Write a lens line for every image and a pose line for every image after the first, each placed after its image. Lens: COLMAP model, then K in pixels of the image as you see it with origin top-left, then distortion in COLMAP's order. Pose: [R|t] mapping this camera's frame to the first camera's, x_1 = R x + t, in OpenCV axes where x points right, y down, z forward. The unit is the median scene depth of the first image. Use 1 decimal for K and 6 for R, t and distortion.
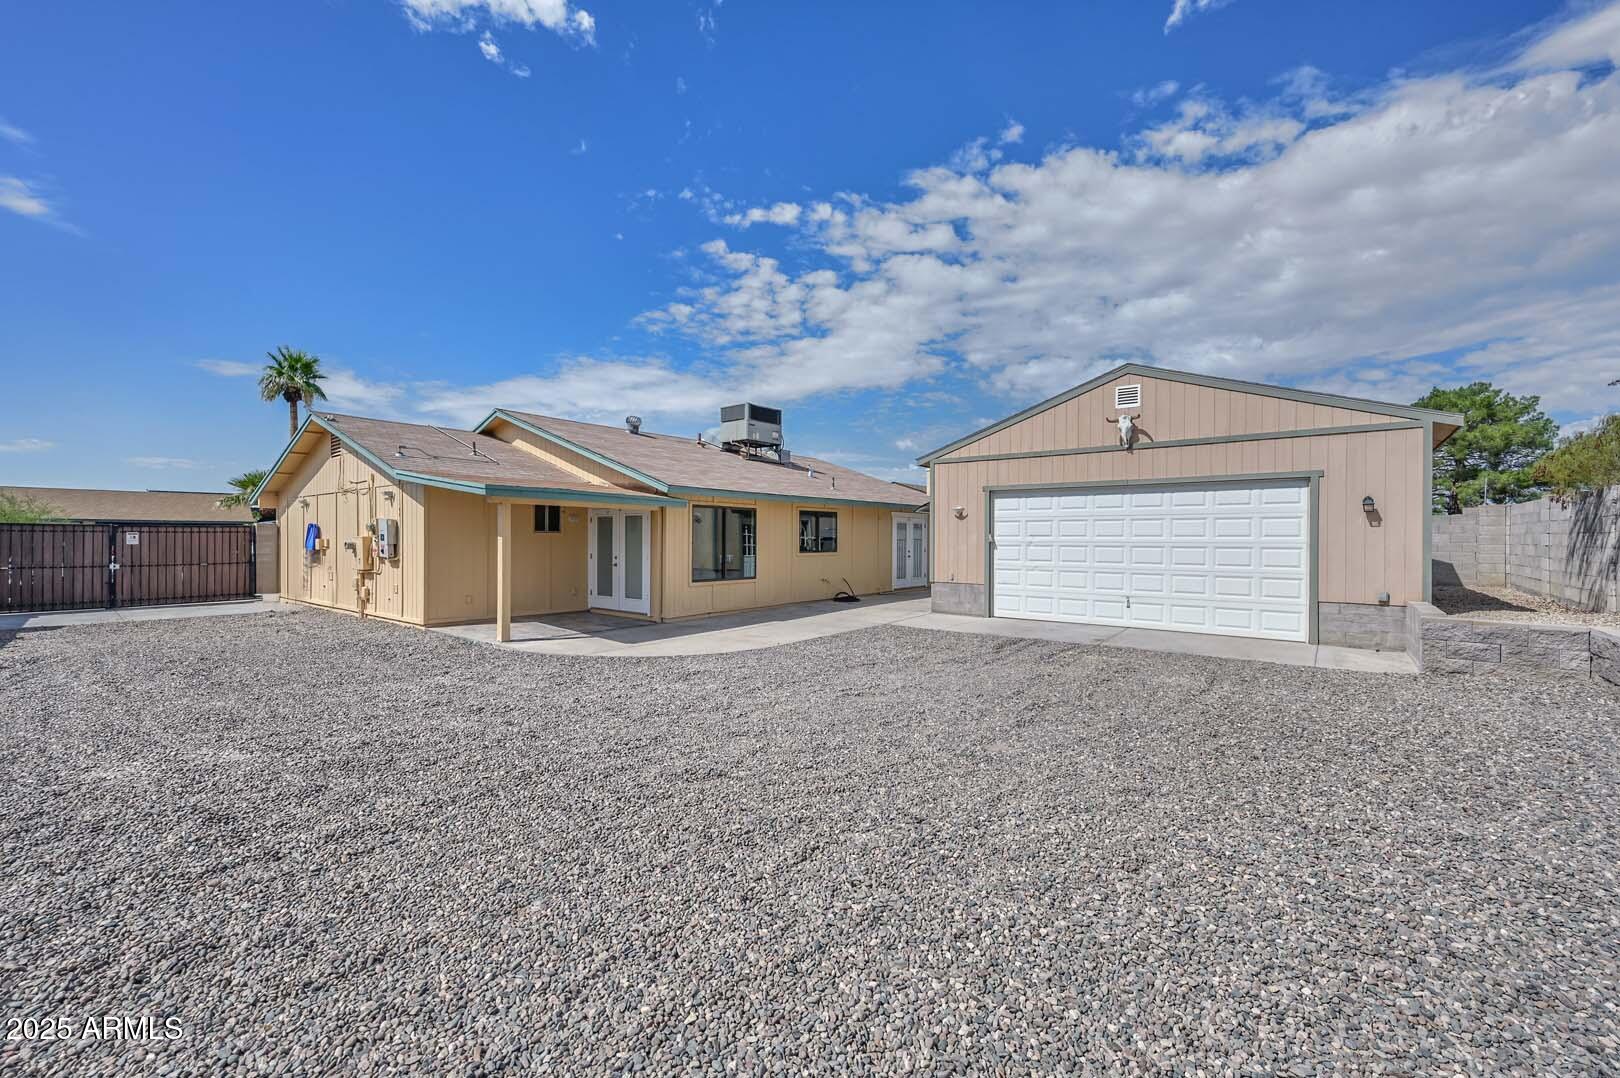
lens RADIAL K [[716.4, 0, 812.4], [0, 716.4, 540.4], [0, 0, 1]] dist [-0.010438, -0.000133]
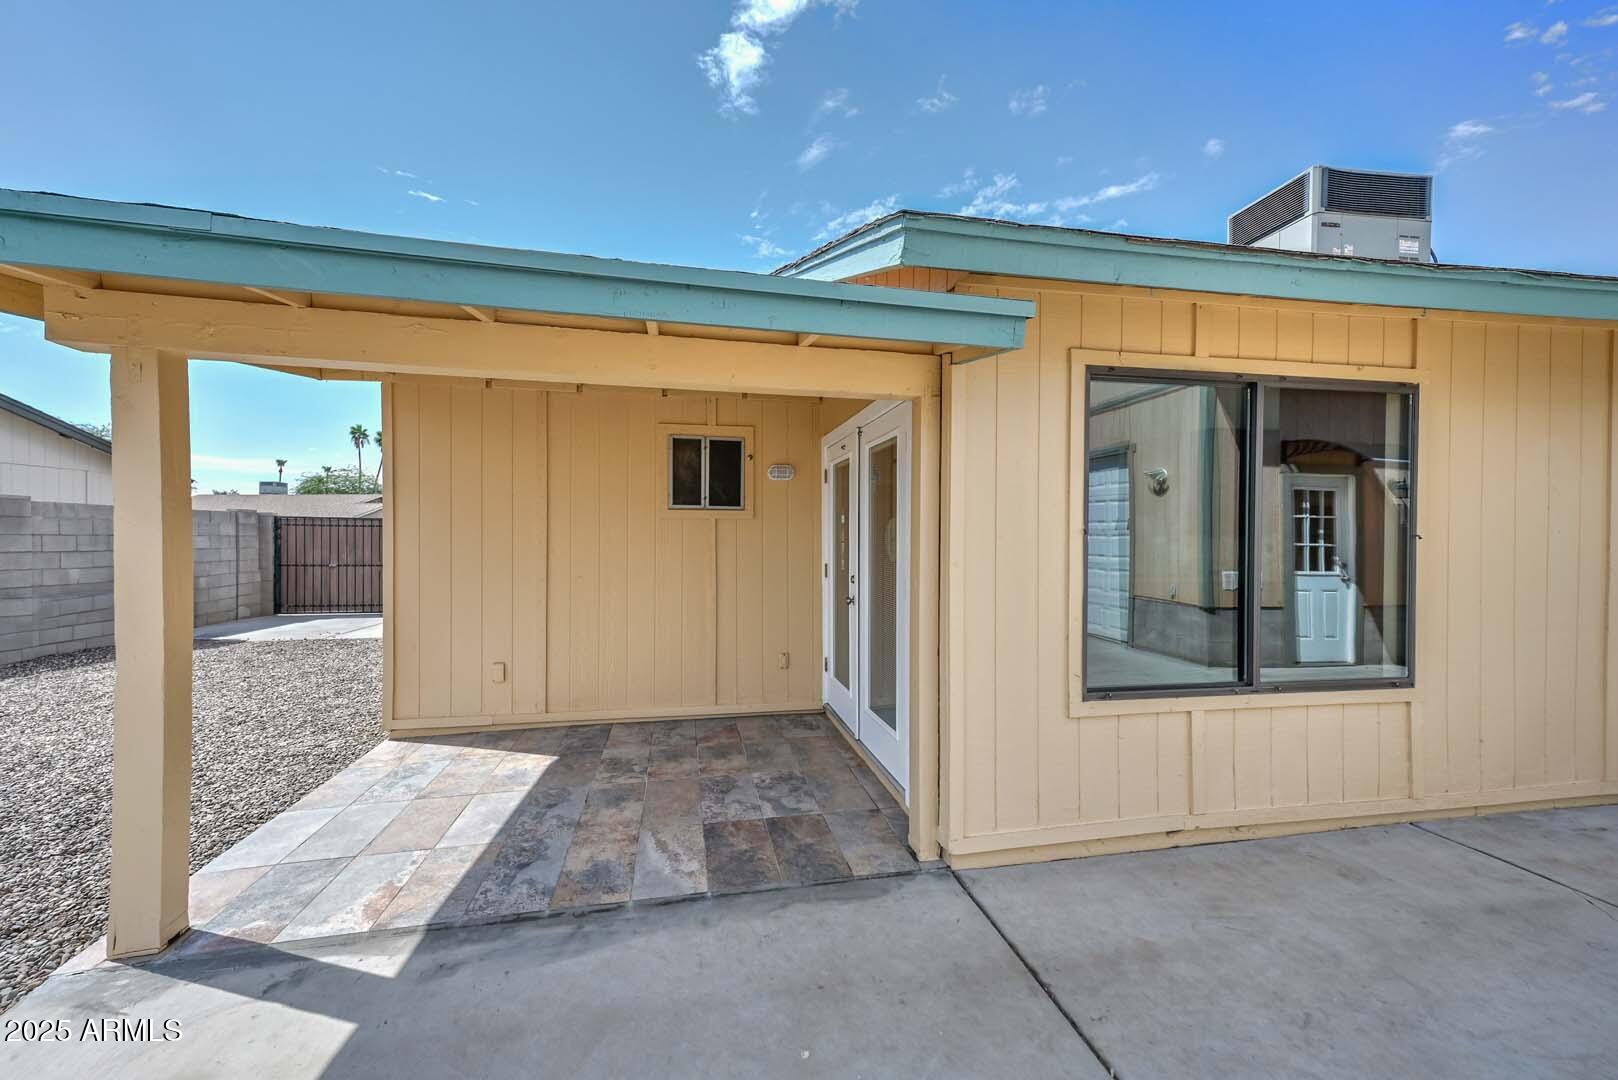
lens RADIAL K [[643.2, 0, 811.1], [0, 643.2, 546.6], [0, 0, 1]] dist [0.004028, 0.000324]
pose [[0.762358, 0.007710, -0.647110, -0.096091], [-0.001636, 0.999949, 0.009987, 0.006062], [0.647153, -0.006555, 0.762332, 0.751026]]
